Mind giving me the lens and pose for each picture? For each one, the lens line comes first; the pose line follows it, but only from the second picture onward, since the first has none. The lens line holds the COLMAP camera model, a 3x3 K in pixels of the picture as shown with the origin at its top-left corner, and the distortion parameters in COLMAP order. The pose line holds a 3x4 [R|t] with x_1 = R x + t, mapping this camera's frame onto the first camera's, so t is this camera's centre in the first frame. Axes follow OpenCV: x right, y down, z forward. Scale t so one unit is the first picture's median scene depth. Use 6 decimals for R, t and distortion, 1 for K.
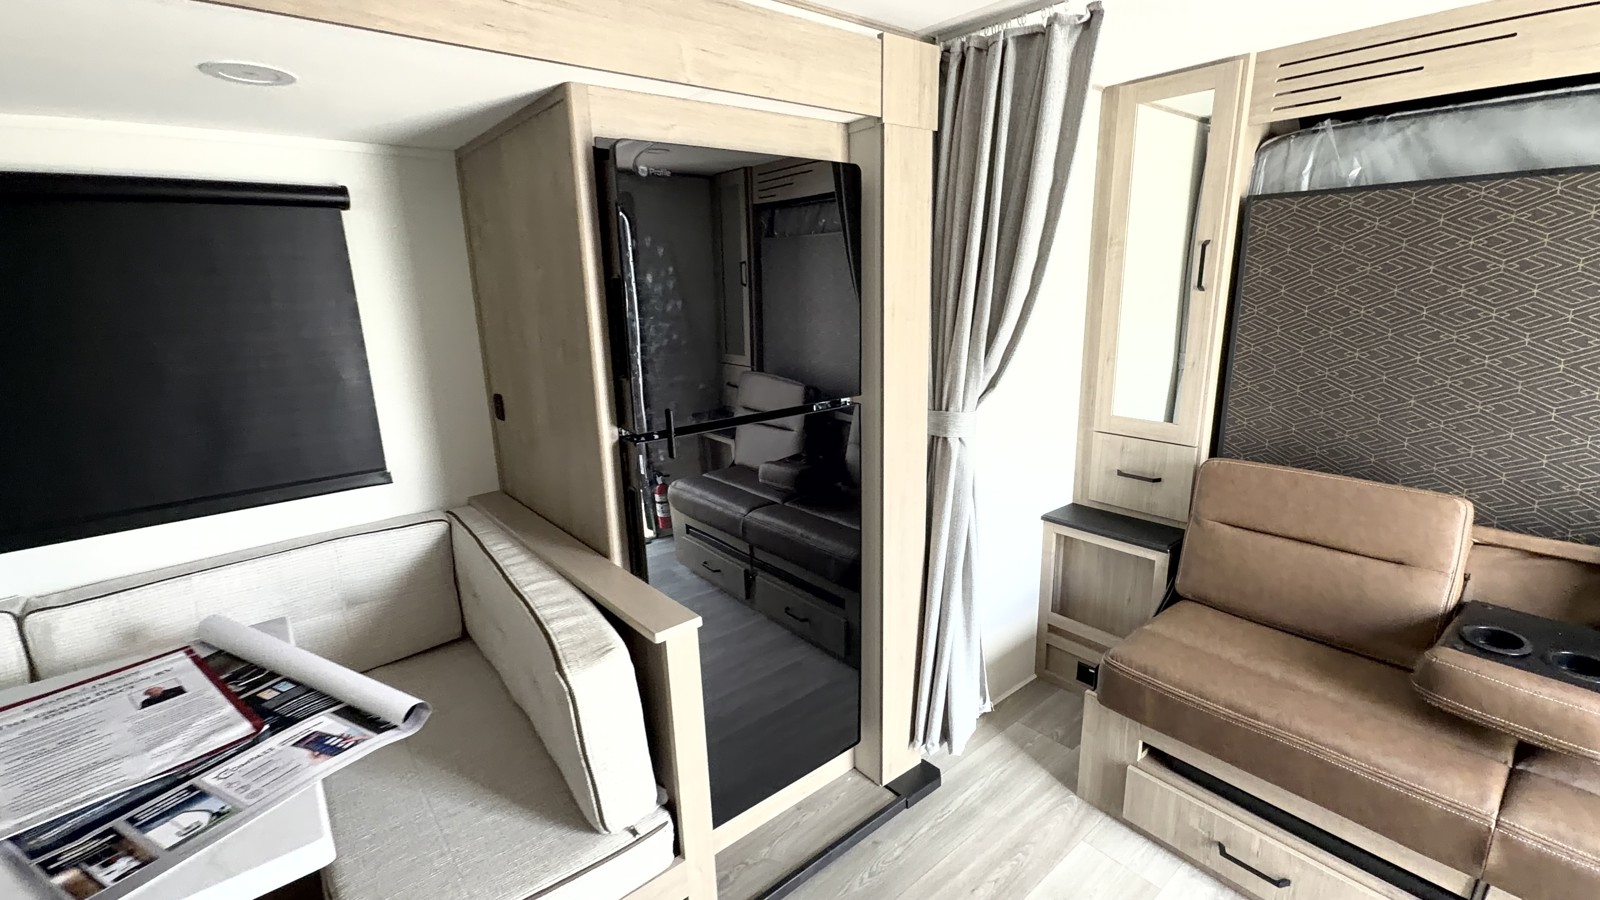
lens RADIAL K [[696.7, 0, 804.0], [0, 696.7, 450.0], [0, 0, 1]] dist [-0.016070, 0.009773]
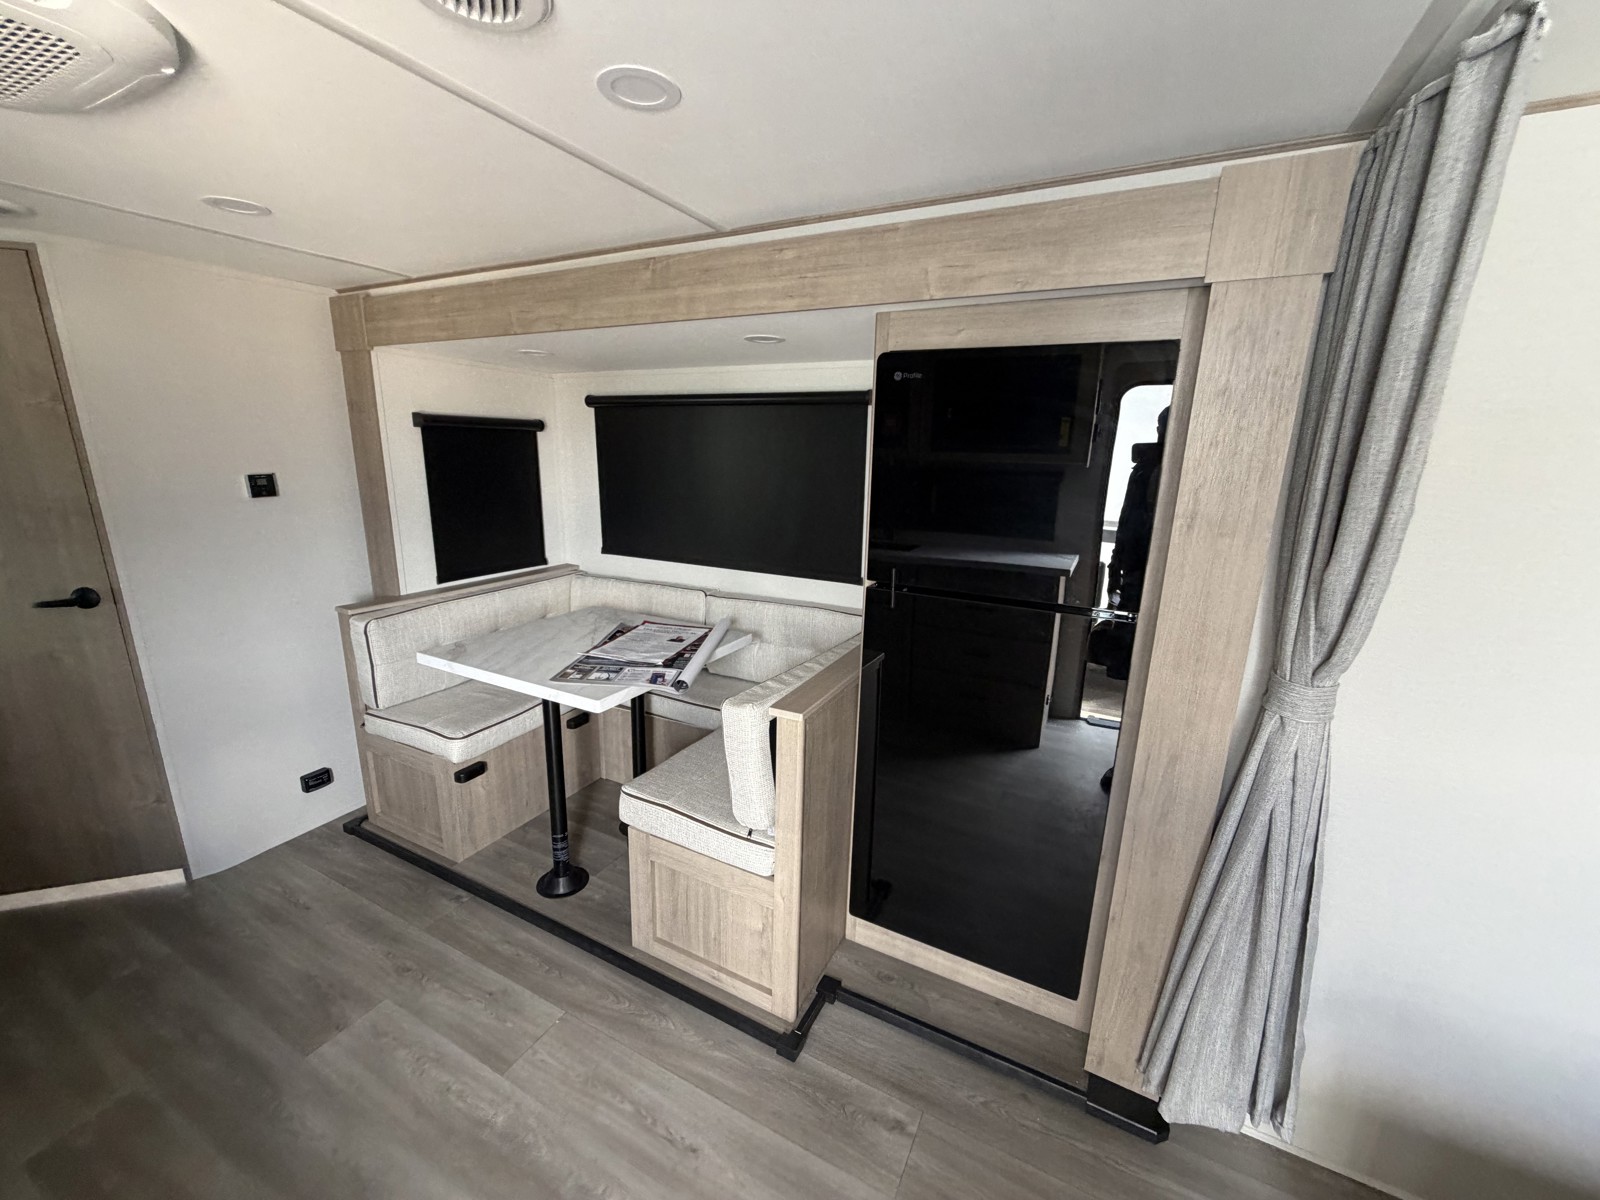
lens RADIAL K [[638.8, 0, 798.5], [0, 638.8, 599.8], [0, 0, 1]] dist [-0.000687, 0.000559]
pose [[0.383649, 0.250781, -0.888776, 0.606041], [-0.253787, 0.953996, 0.159634, -0.112569], [0.887922, 0.164316, 0.429644, 0.299518]]
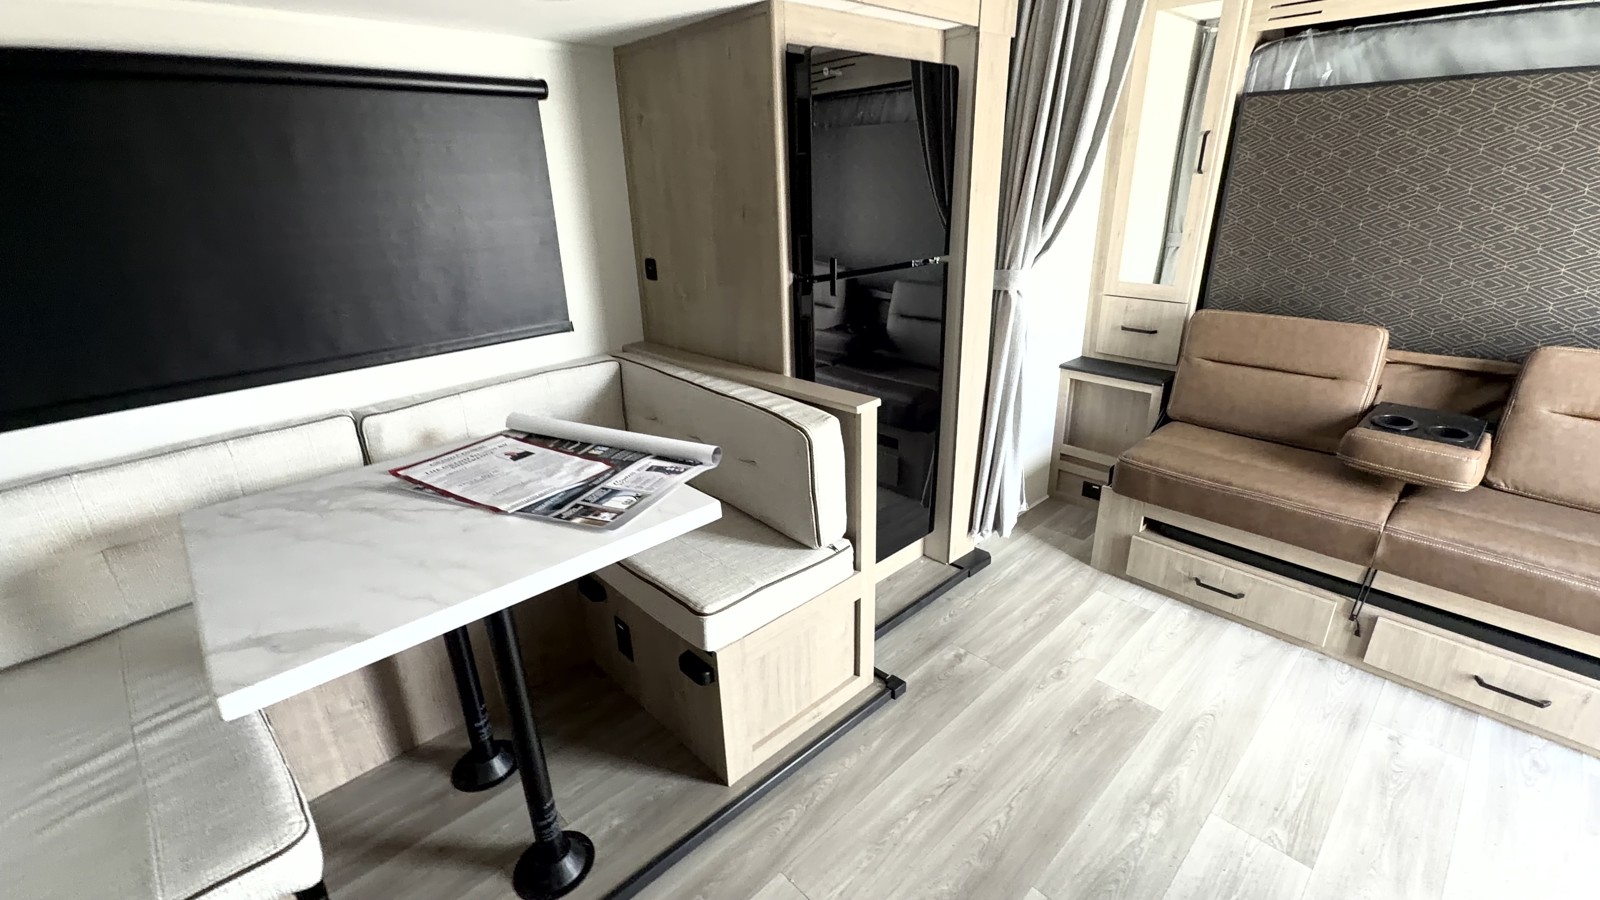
lens RADIAL K [[696.7, 0, 804.0], [0, 696.7, 450.0], [0, 0, 1]] dist [-0.016070, 0.009773]
pose [[0.997595, -0.025108, 0.064598, -0.276546], [0.016355, 0.991032, 0.132622, 0.103604], [-0.067348, -0.131247, 0.989059, -0.299312]]
